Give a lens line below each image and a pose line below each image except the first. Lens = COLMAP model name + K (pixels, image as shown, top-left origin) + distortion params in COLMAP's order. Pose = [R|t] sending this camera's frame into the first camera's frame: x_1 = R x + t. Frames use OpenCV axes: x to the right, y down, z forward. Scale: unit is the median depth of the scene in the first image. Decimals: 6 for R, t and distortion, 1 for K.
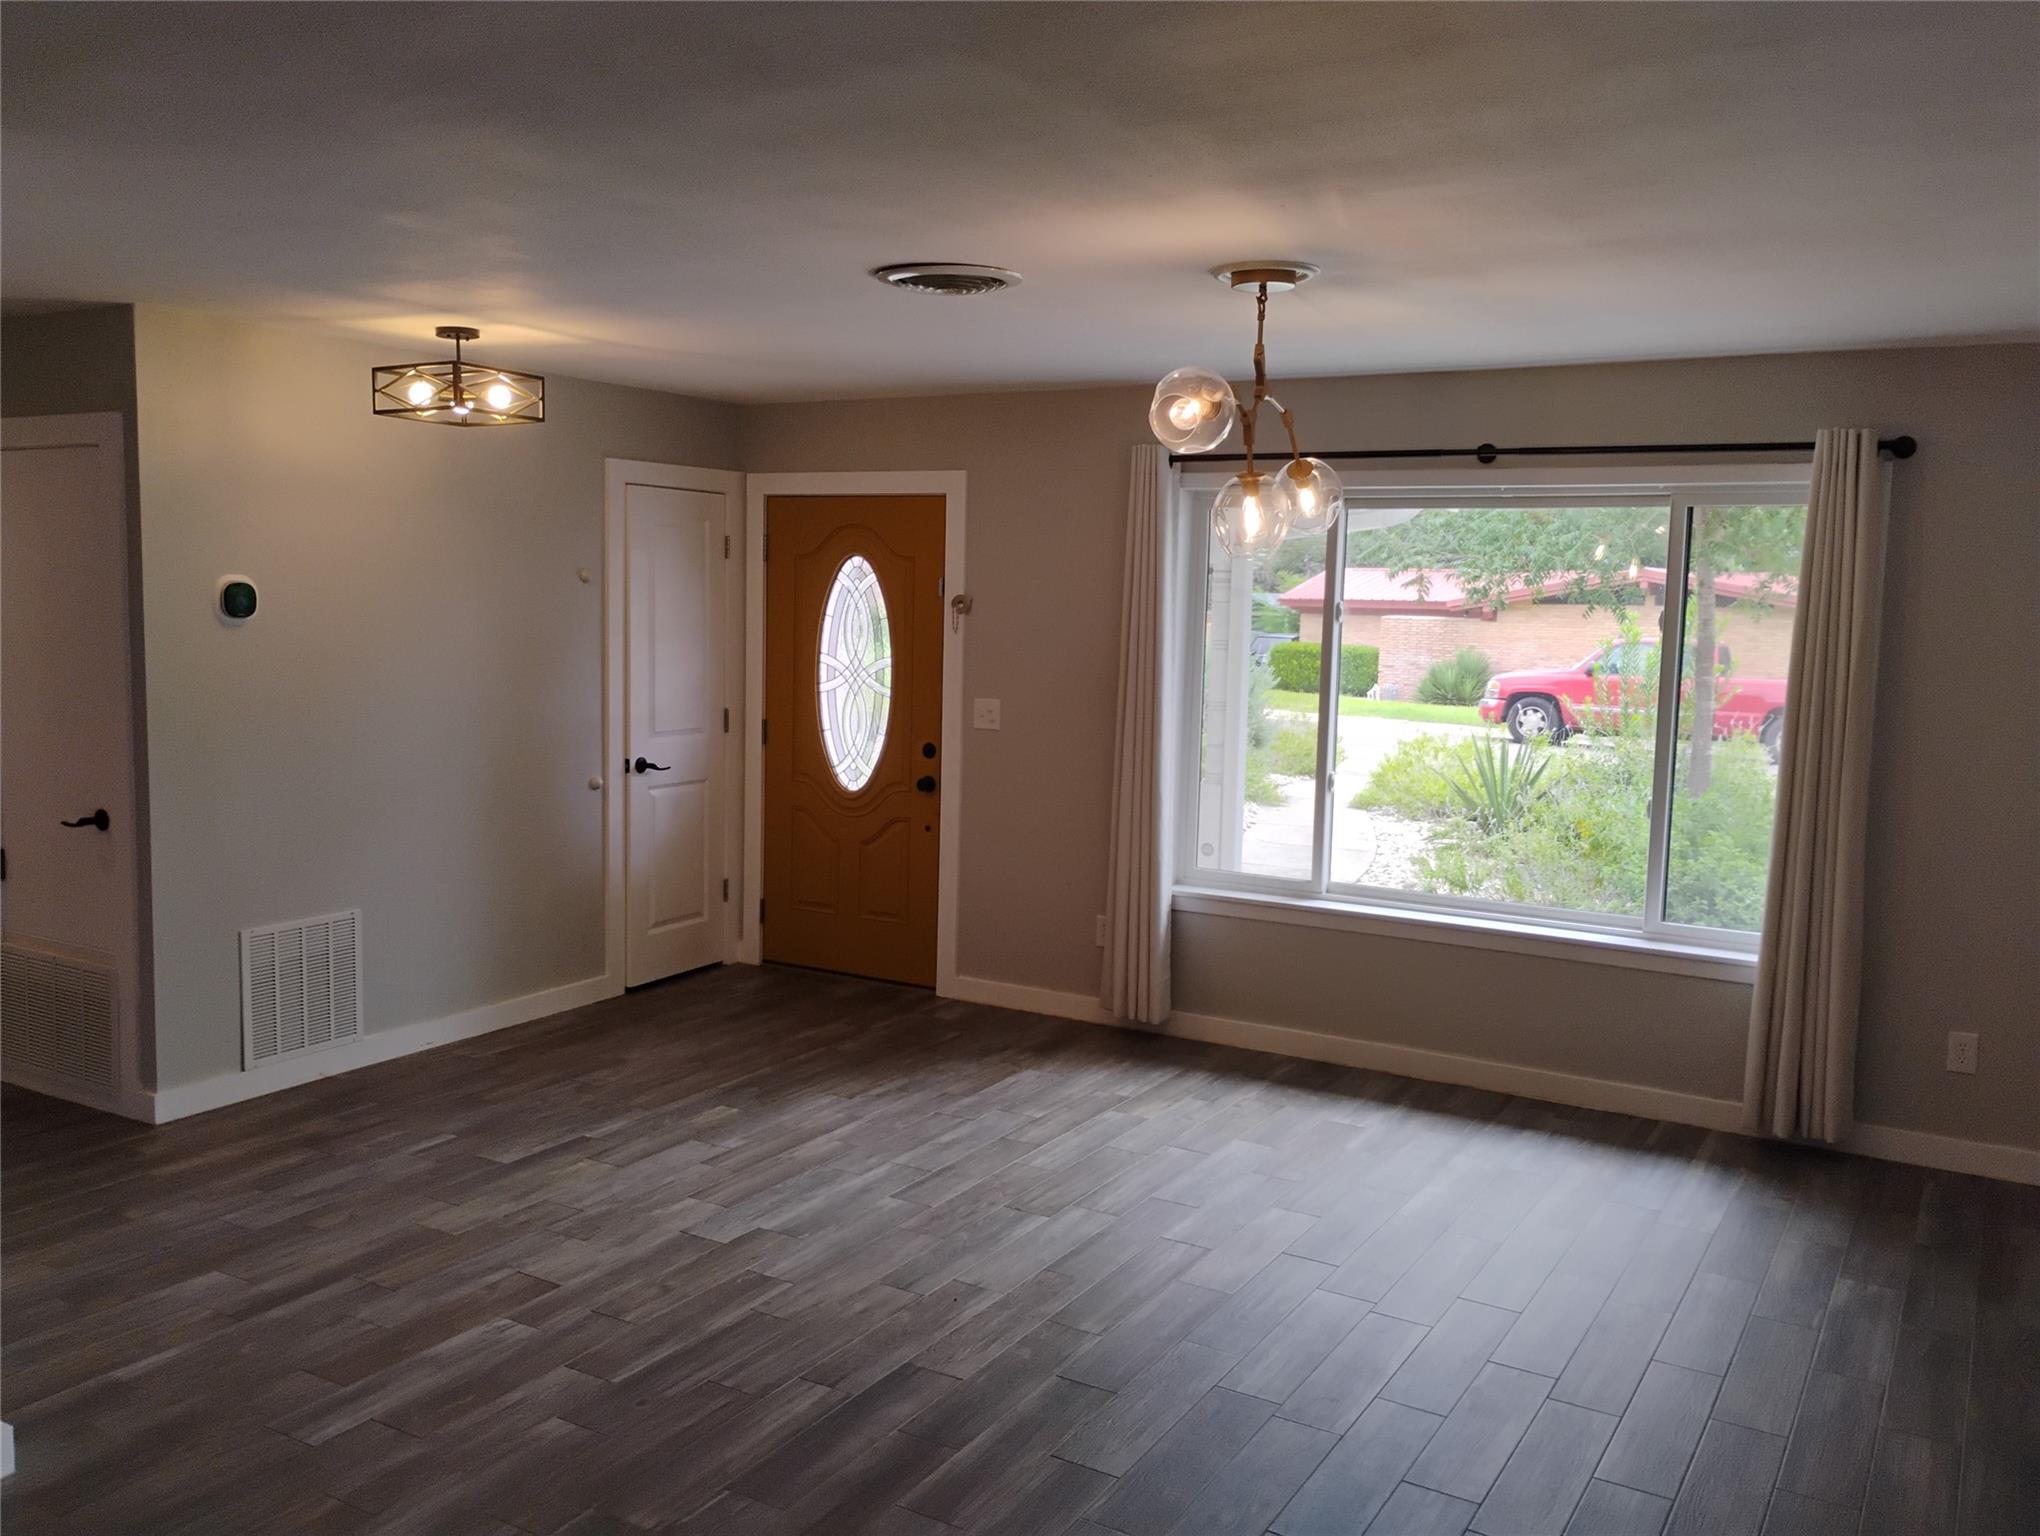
lens RADIAL K [[1700.2, 0, 1017.4], [0, 1700.2, 765.1], [0, 0, 1]] dist [0.055416, -0.060457]
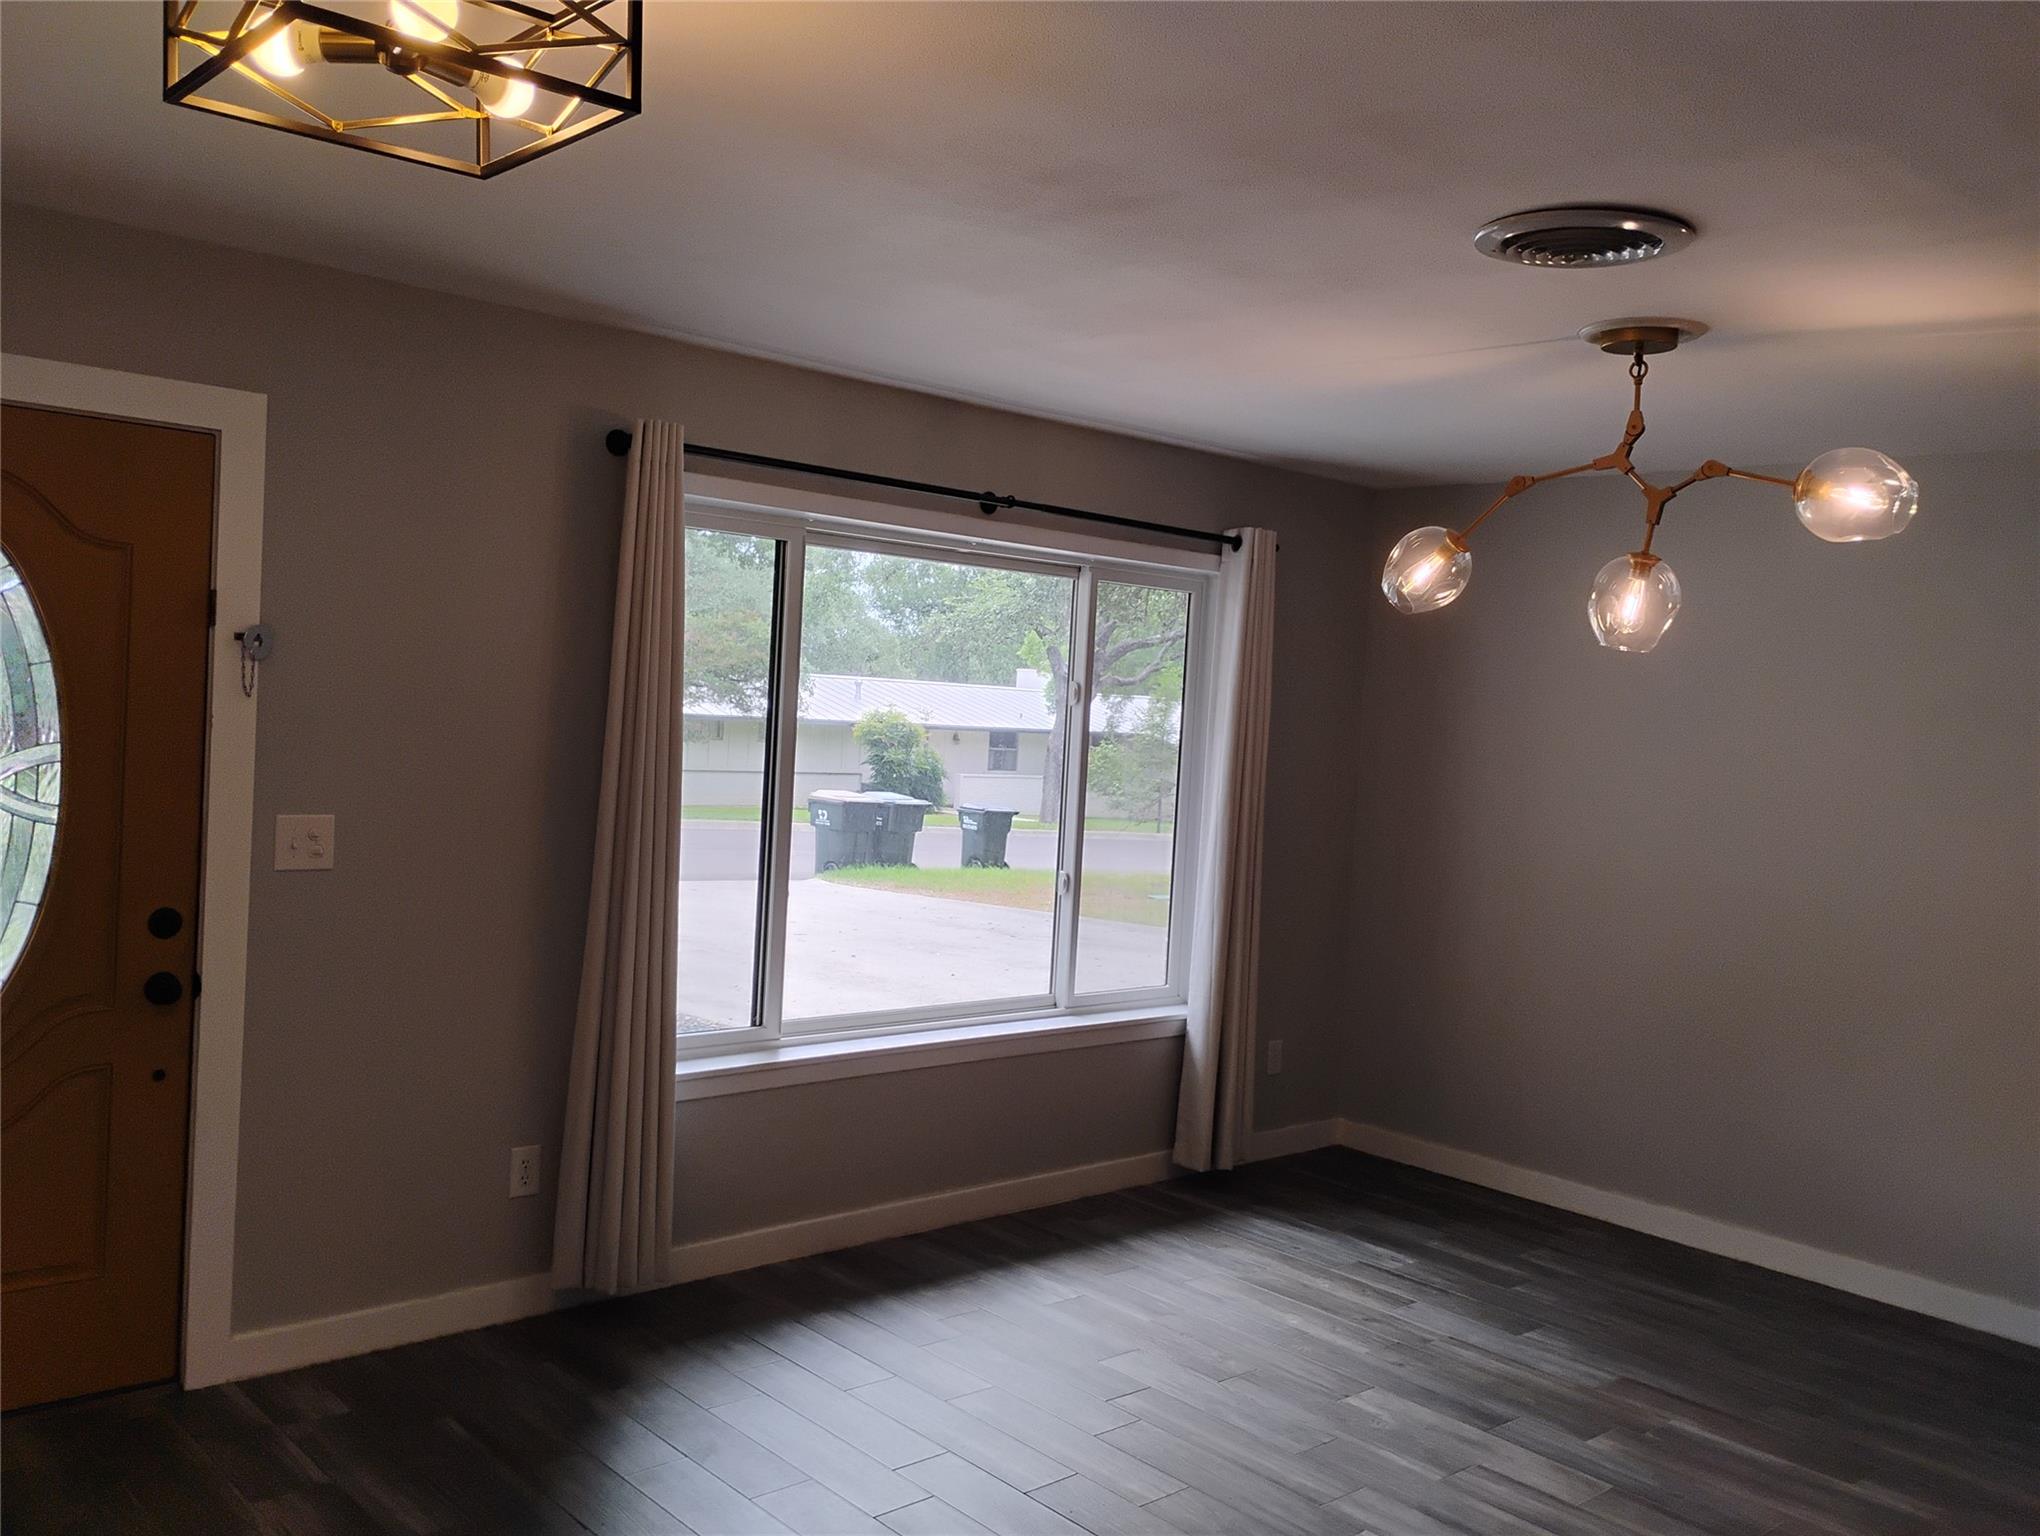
lens RADIAL K [[1700.2, 0, 1024.0], [0, 1700.2, 775.5], [0, 0, 1]] dist [0.055416, -0.060457]
pose [[0.301154, -0.049327, 0.952299, -0.479373], [0.046463, 0.998234, 0.037012, -0.061980], [-0.952443, 0.033100, 0.302914, 0.612055]]
